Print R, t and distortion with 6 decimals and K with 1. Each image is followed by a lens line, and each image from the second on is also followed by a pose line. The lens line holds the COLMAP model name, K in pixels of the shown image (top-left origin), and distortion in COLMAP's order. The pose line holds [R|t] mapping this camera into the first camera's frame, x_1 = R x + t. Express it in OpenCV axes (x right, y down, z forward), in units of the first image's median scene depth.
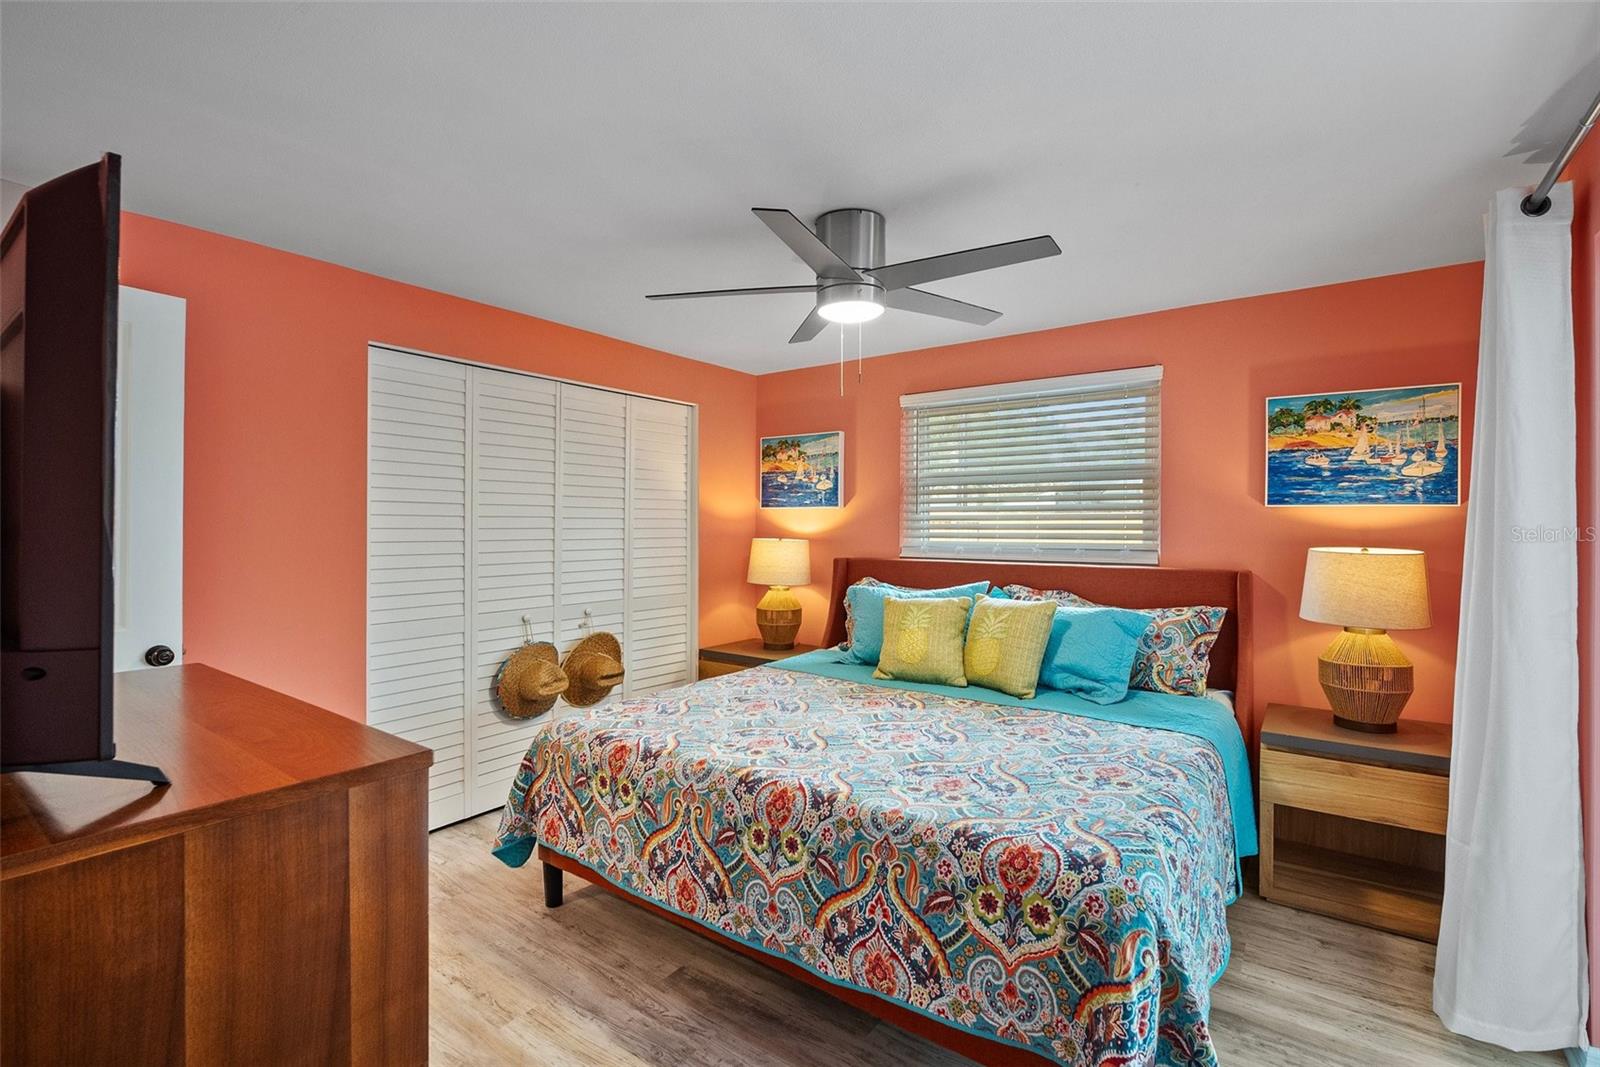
lens RADIAL K [[689.2, 0, 804.7], [0, 689.2, 561.8], [0, 0, 1]] dist [-0.016699, 0.000242]
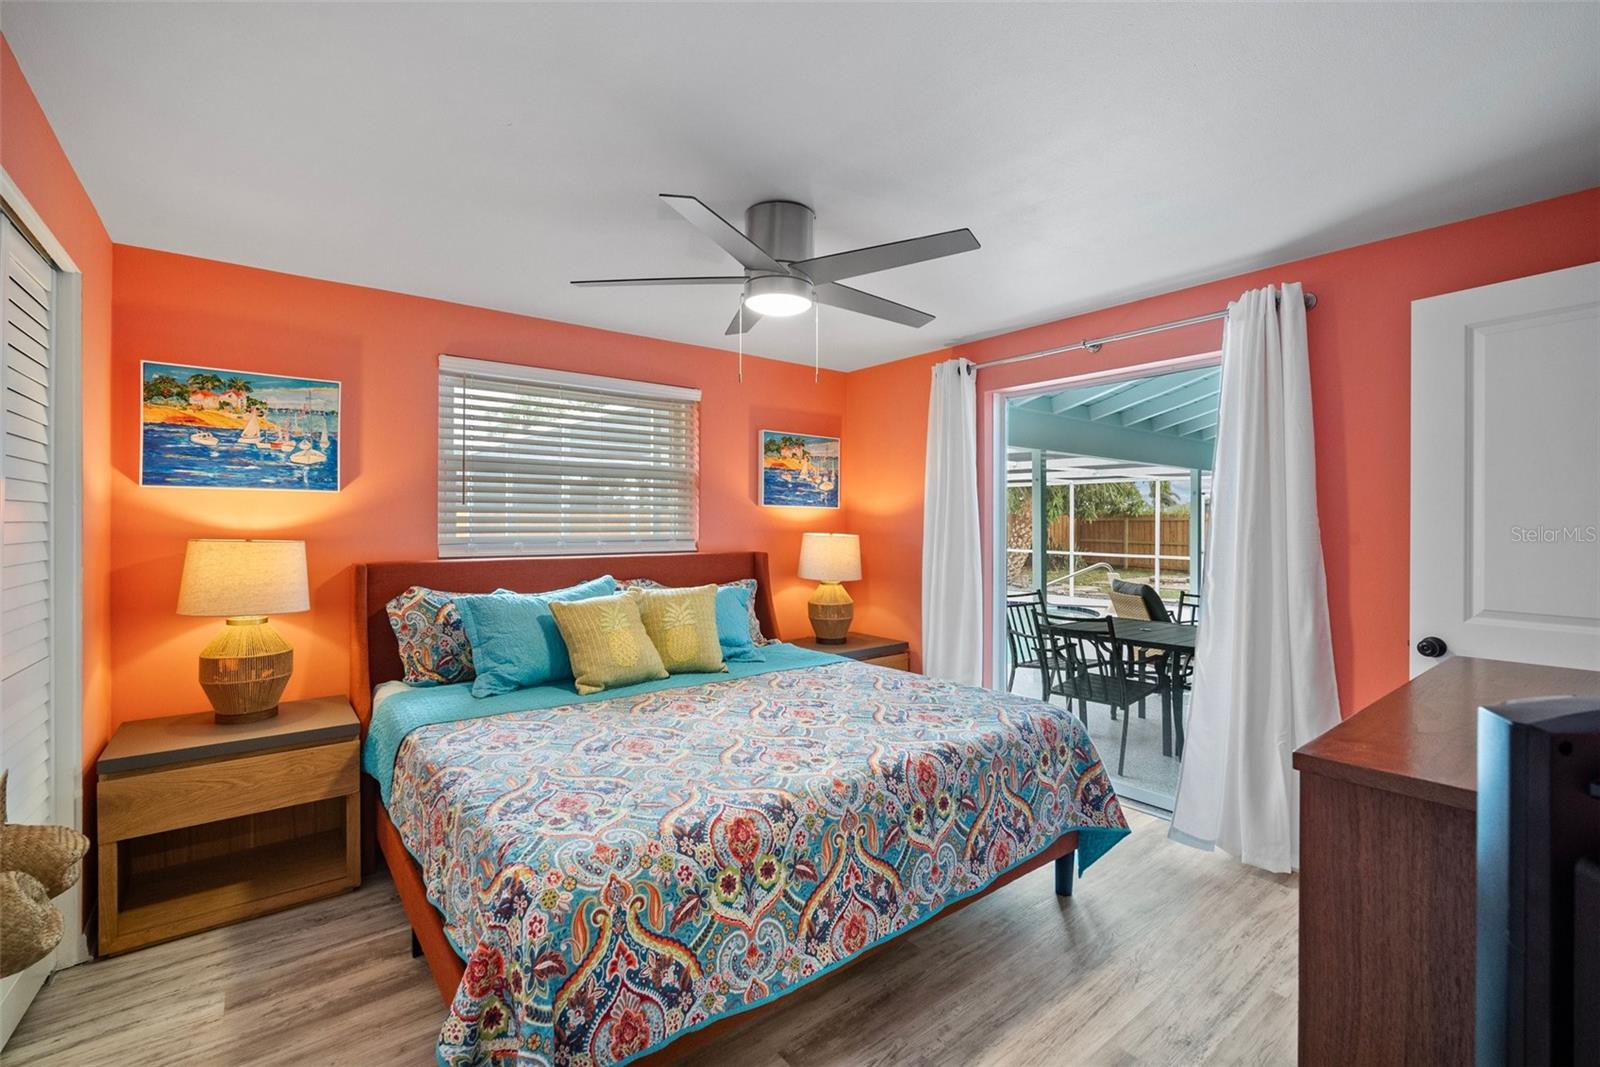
lens RADIAL K [[700.5, 0, 799.7], [0, 700.5, 522.5], [0, 0, 1]] dist [-0.005176, 0.001190]
pose [[0.283056, -0.007359, 0.959075, -0.880647], [0.041295, 0.999137, -0.004521, -0.045739], [-0.958214, 0.040885, 0.283115, 0.640753]]
